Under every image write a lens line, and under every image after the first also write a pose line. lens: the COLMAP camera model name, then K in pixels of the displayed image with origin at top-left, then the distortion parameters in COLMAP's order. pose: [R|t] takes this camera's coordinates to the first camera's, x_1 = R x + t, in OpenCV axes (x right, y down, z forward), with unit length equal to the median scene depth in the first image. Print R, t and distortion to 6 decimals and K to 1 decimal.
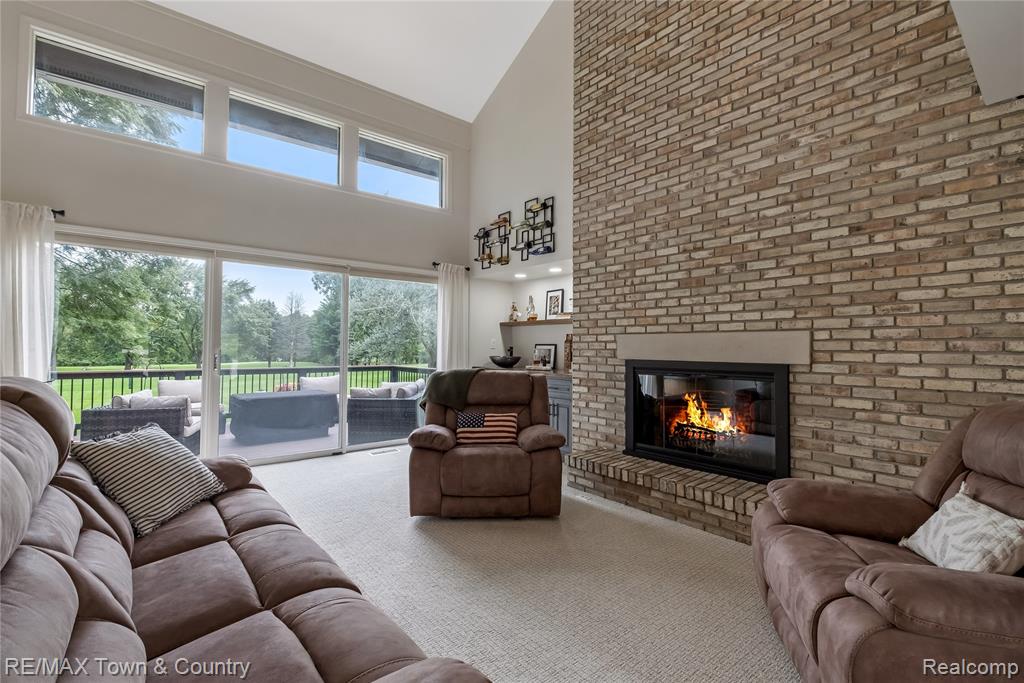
lens RADIAL K [[467.3, 0, 516.1], [0, 467.3, 335.3], [0, 0, 1]] dist [0.008571, -0.007379]
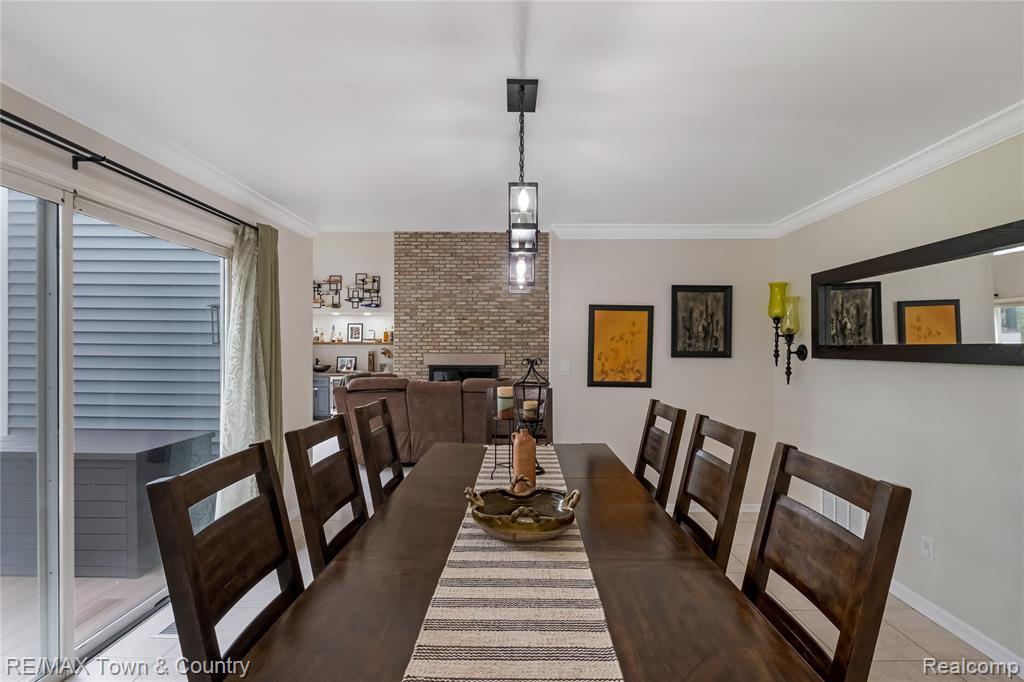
lens RADIAL K [[467.3, 0, 511.0], [0, 467.3, 349.2], [0, 0, 1]] dist [0.008571, -0.007379]
pose [[0.629481, -0.003622, 0.777007, -1.315315], [-0.018687, 0.999629, 0.019798, -0.077935], [-0.776791, -0.026982, 0.629180, -0.708551]]
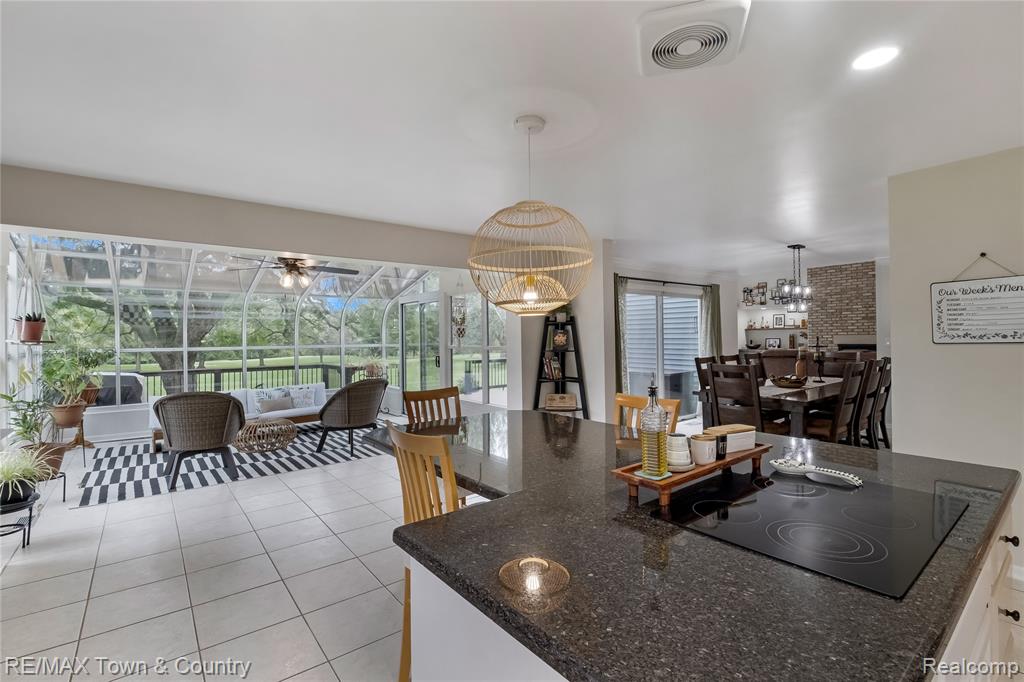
lens RADIAL K [[467.3, 0, 515.2], [0, 467.3, 336.8], [0, 0, 1]] dist [0.008571, -0.007379]
pose [[0.999762, -0.021372, -0.004400, -1.846806], [0.021471, 0.999482, 0.023990, -0.110036], [0.003885, -0.024078, 0.999703, -1.983550]]
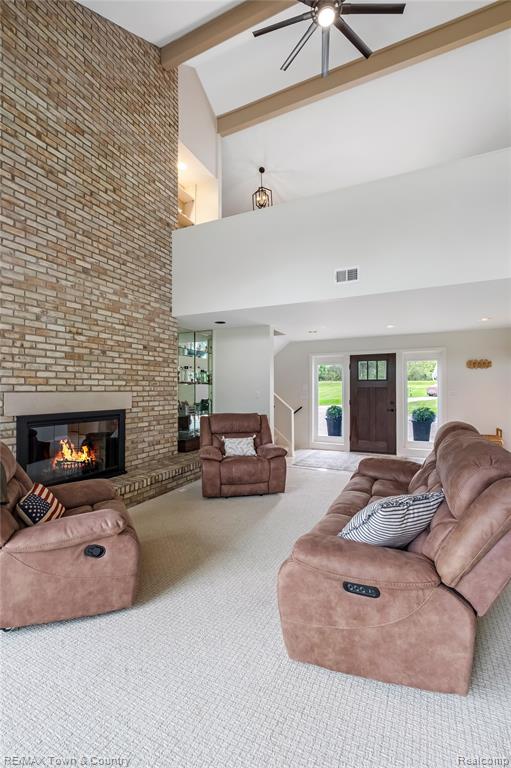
lens RADIAL K [[350.5, 0, 256.5], [0, 350.5, 386.1], [0, 0, 1]] dist [0.008571, -0.007379]
pose [[-0.418490, 0.006240, 0.908200, -0.793277], [-0.023087, 0.999580, -0.017507, -0.016597], [-0.907928, -0.028294, -0.418171, 0.922223]]
